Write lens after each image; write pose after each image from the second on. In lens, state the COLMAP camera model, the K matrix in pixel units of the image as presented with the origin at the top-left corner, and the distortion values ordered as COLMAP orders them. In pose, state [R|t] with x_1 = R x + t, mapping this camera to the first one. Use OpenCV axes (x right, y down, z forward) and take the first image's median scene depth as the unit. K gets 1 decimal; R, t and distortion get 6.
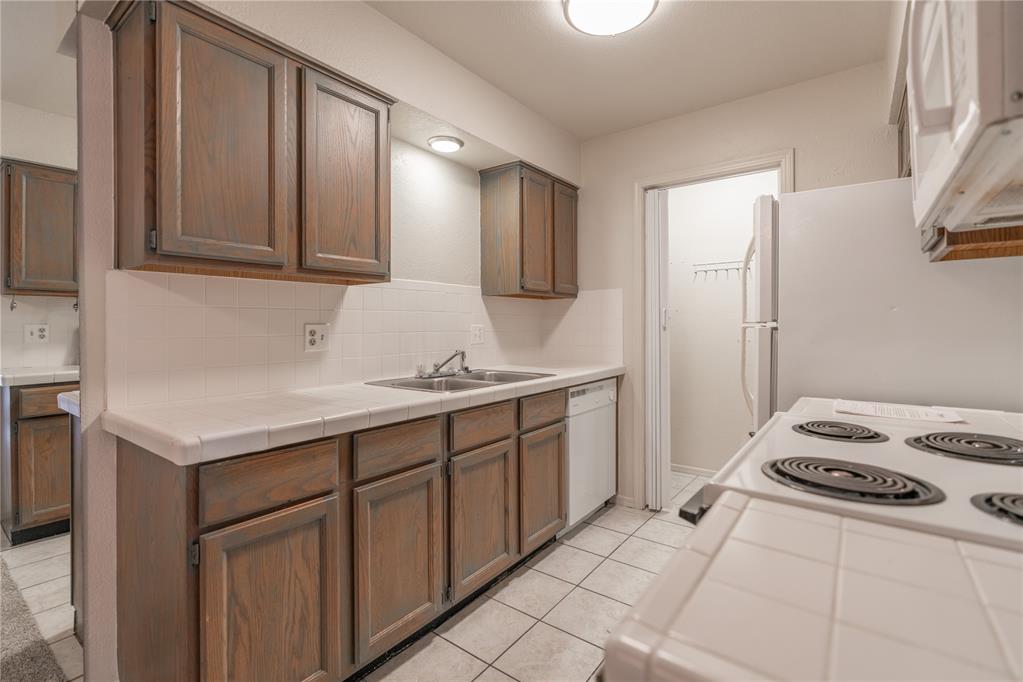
lens RADIAL K [[465.7, 0, 511.6], [0, 465.7, 333.5], [0, 0, 1]] dist [0.002144, 0.000325]
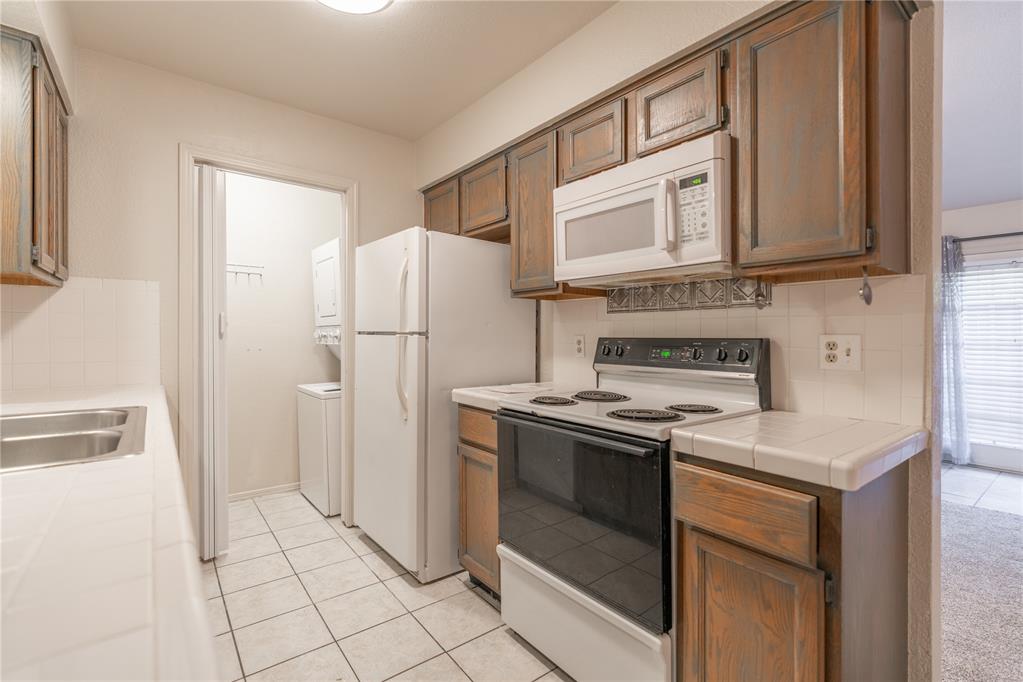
lens RADIAL K [[441.0, 0, 511.5], [0, 441.0, 341.0], [0, 0, 1]] dist [-0.002102, -0.000421]
pose [[0.309670, -0.005207, 0.950830, -0.300851], [0.005185, 0.999979, 0.003788, -0.003489], [-0.950830, 0.003757, 0.309691, 0.296238]]
